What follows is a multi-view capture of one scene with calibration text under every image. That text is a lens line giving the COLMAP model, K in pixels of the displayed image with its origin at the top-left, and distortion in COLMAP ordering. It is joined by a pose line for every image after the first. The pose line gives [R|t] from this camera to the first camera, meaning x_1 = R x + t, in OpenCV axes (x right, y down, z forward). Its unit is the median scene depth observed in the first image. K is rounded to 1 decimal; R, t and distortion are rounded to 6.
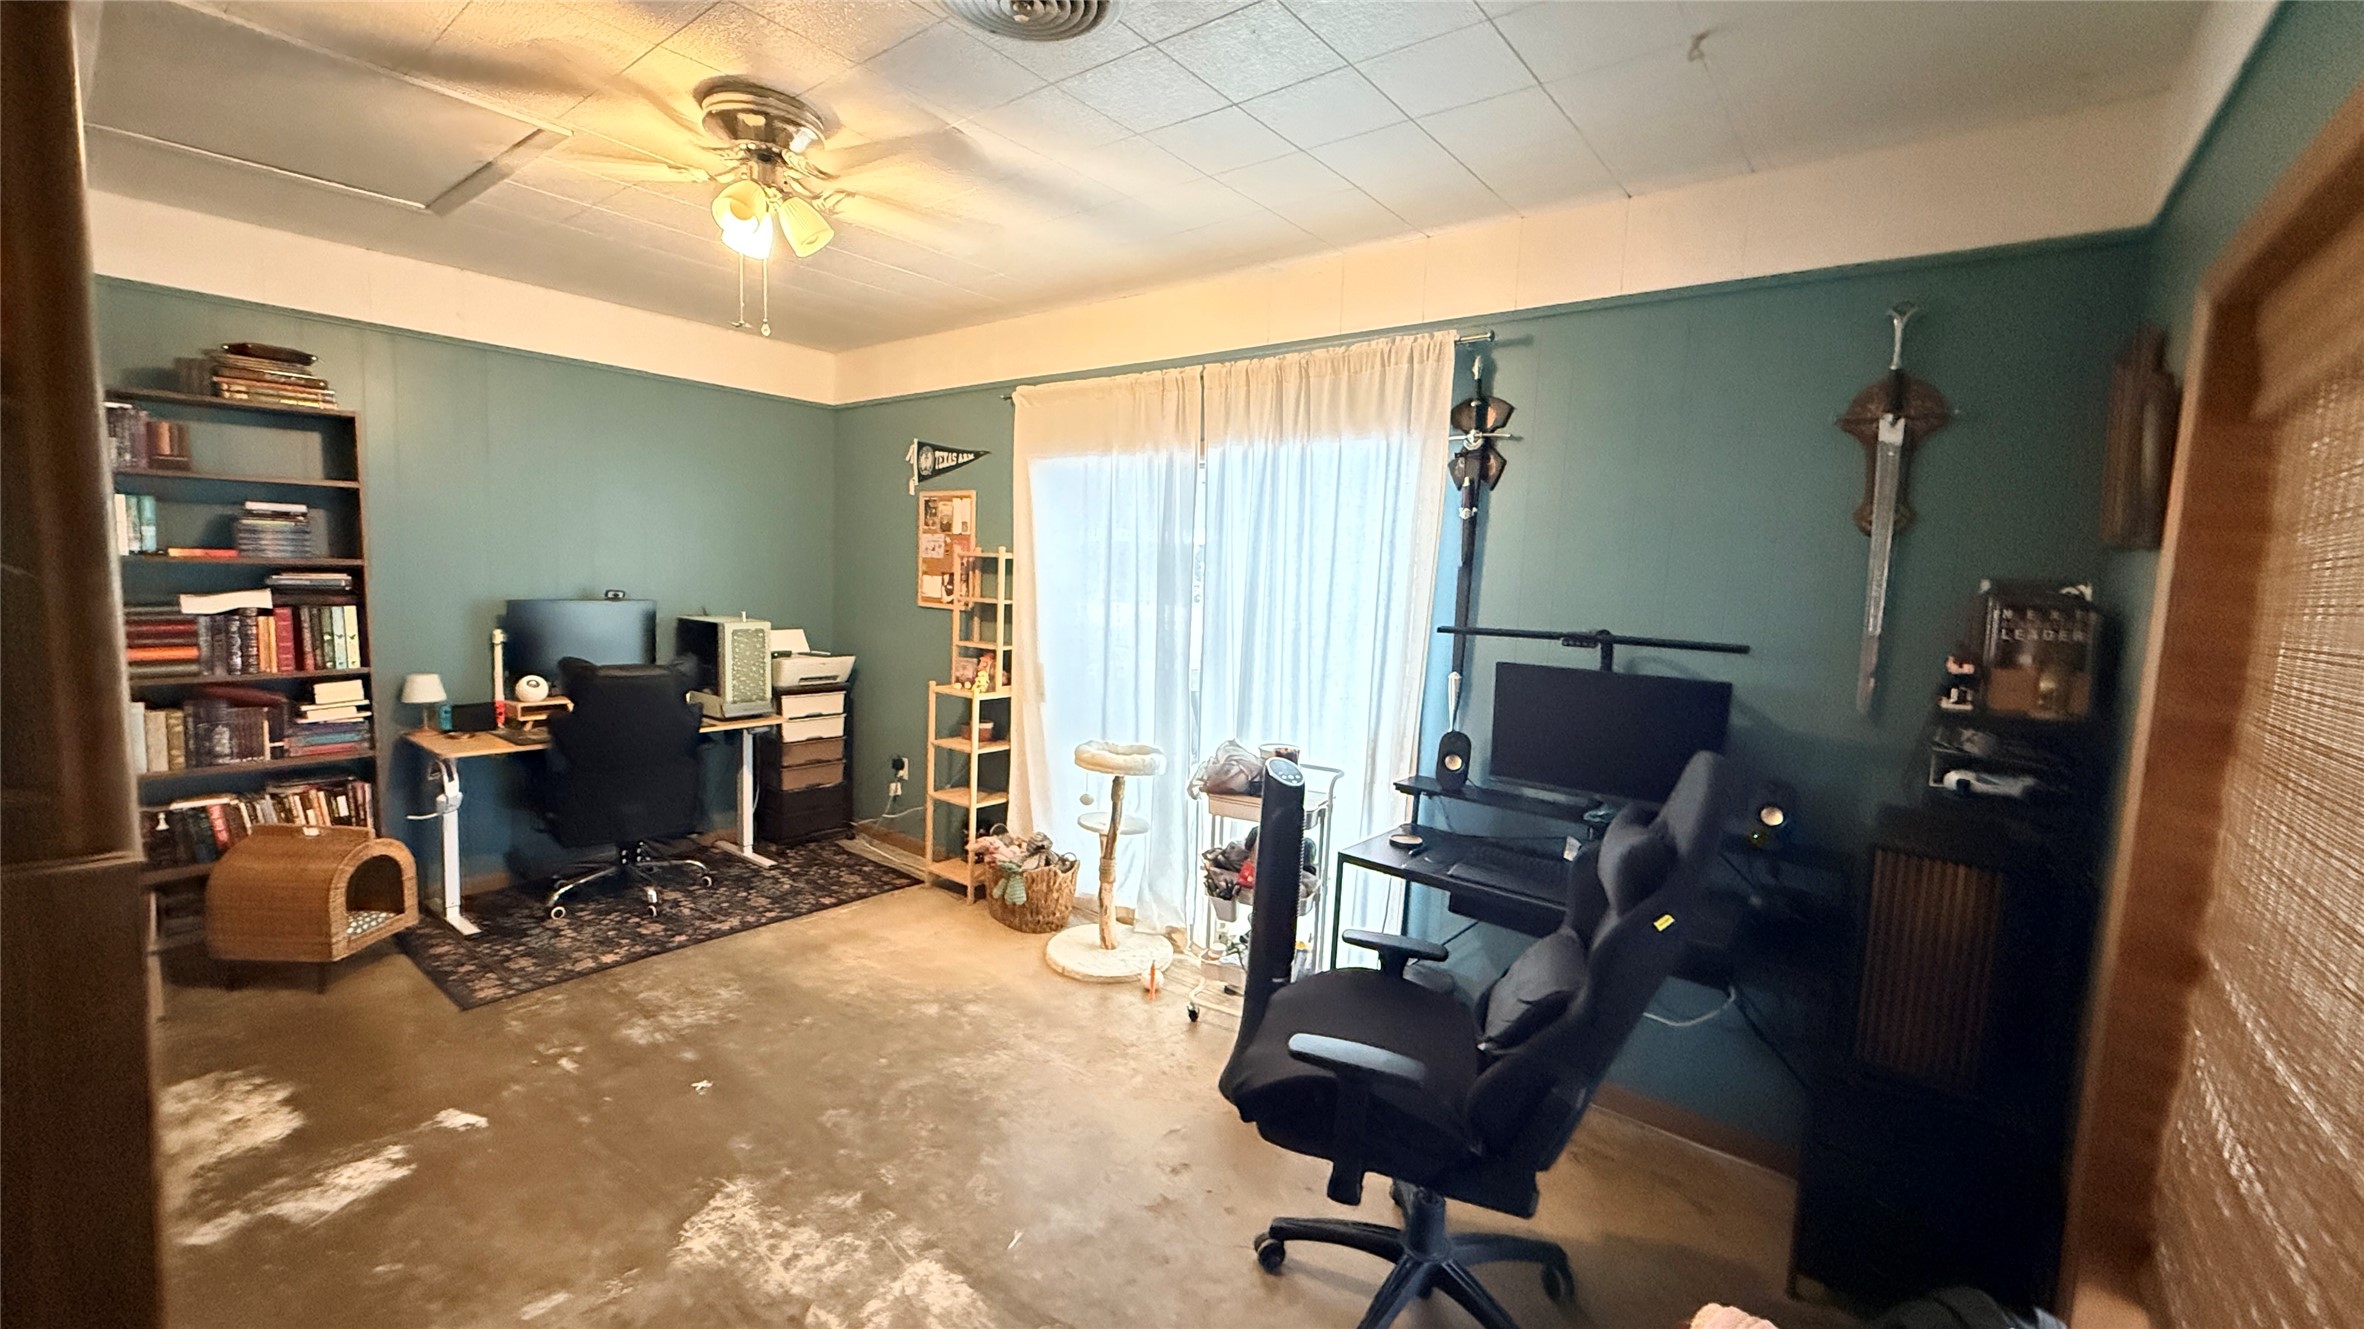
lens RADIAL K [[948.7, 0, 1180.2], [0, 948.7, 666.9], [0, 0, 1]] dist [0.001568, -0.000605]
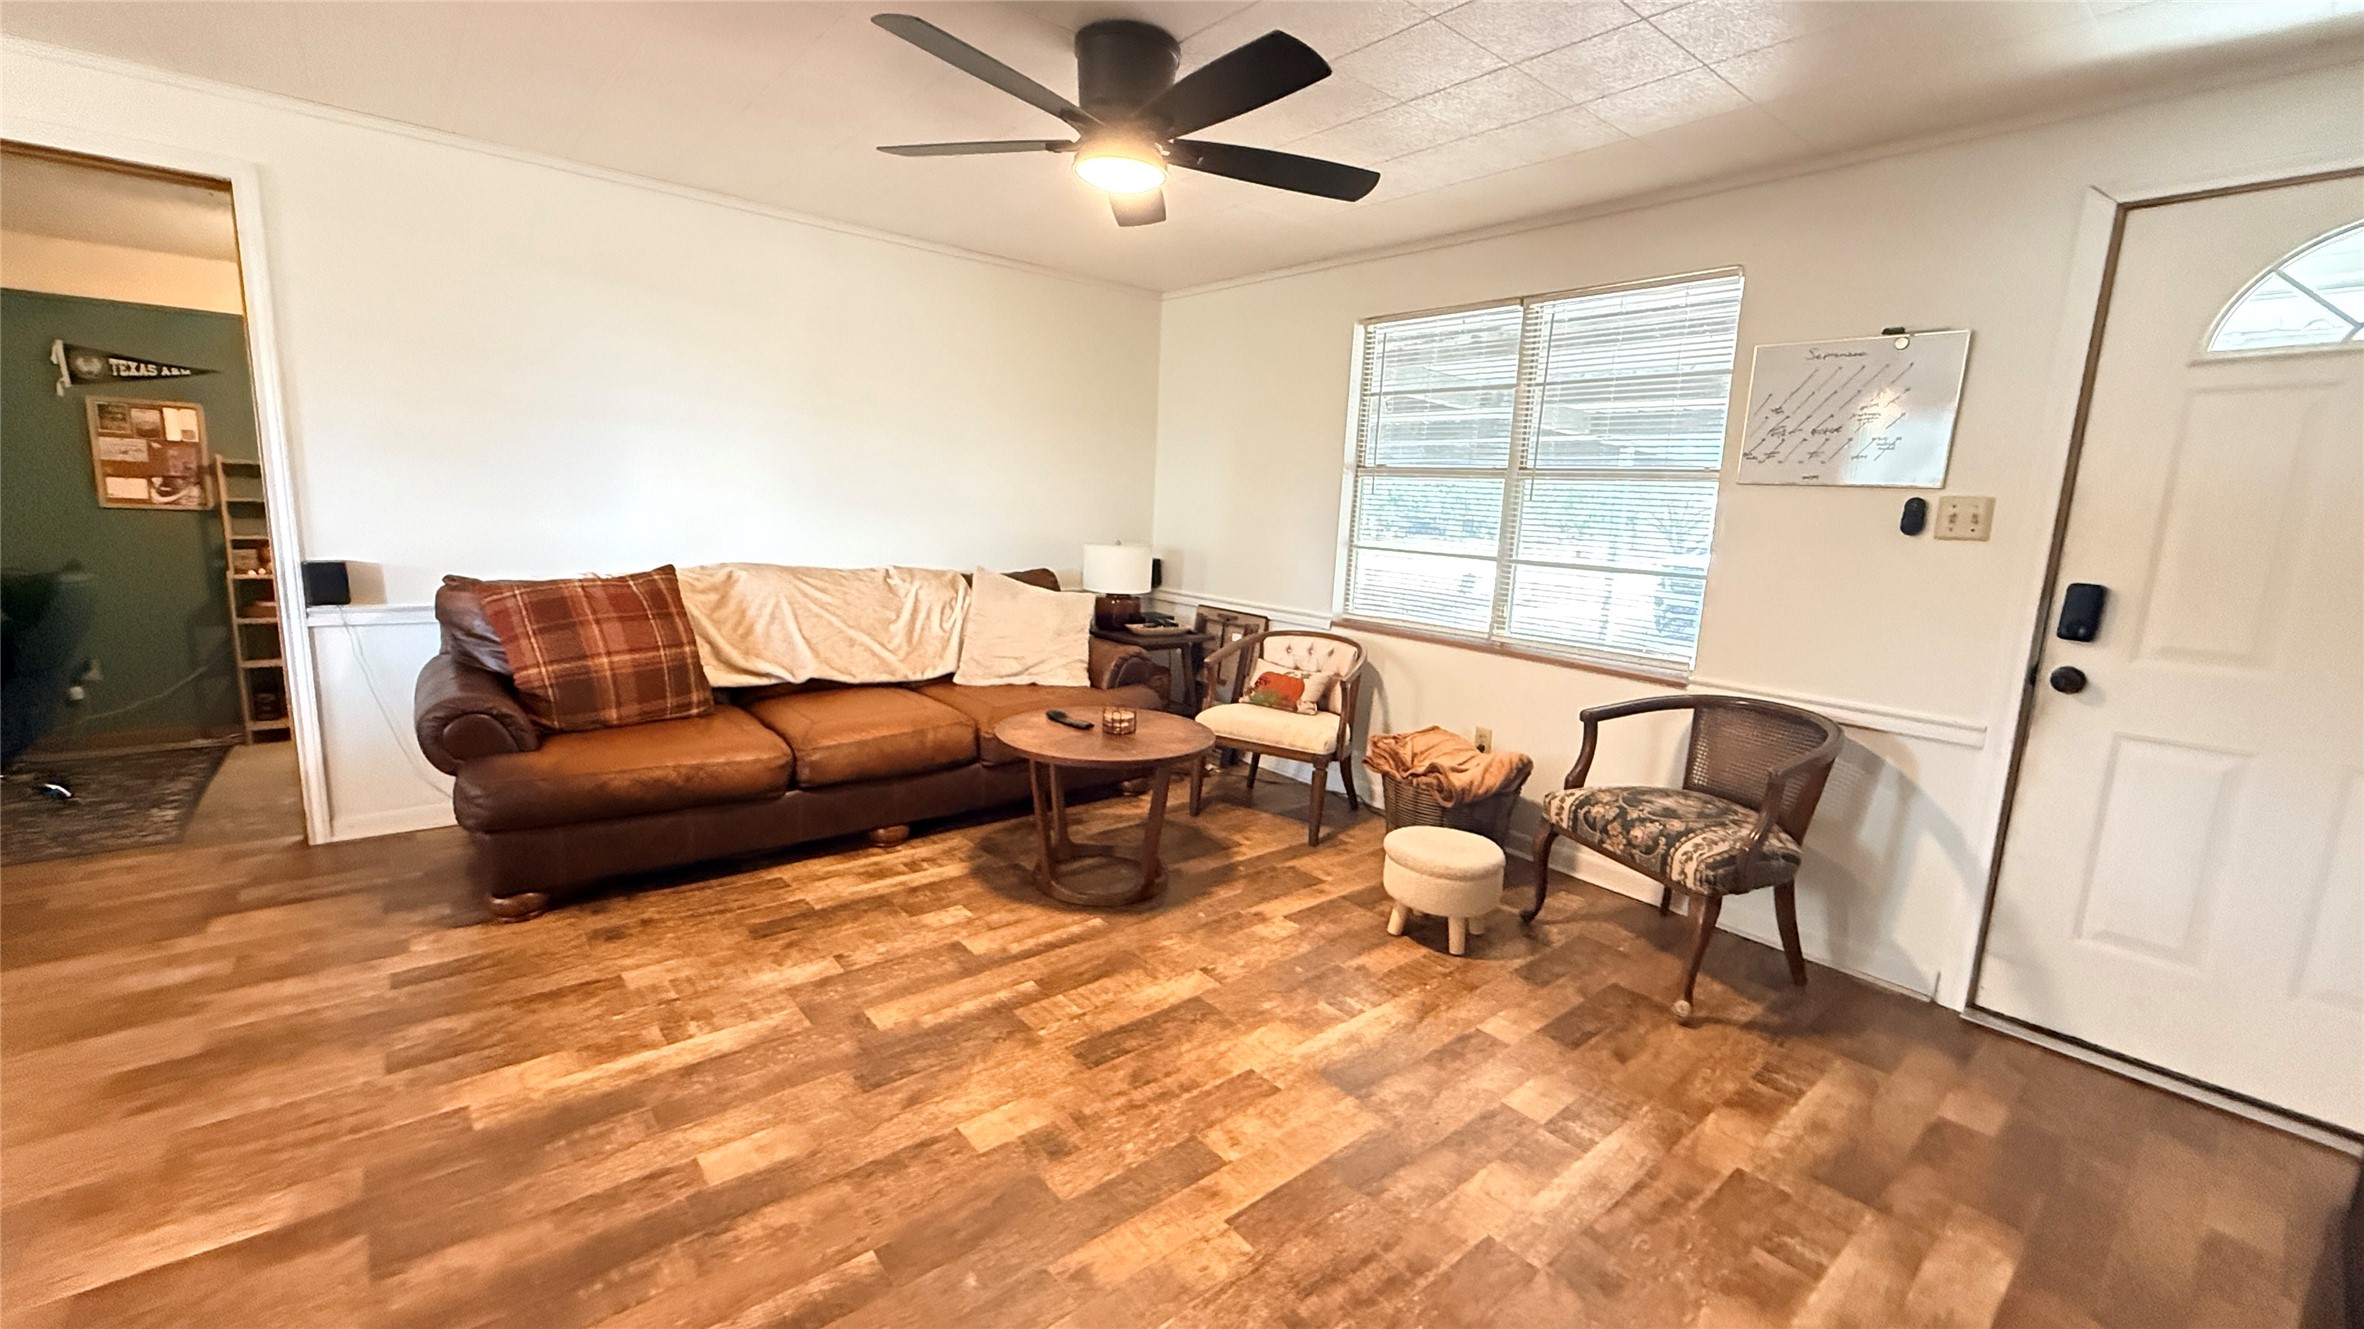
lens RADIAL K [[948.7, 0, 1182.0], [0, 948.7, 664.2], [0, 0, 1]] dist [0.001568, -0.000605]
pose [[0.209362, -0.192246, 0.958754, -1.086303], [0.064527, 0.981062, 0.182629, -0.009620], [-0.975707, 0.023630, 0.217802, -0.383749]]
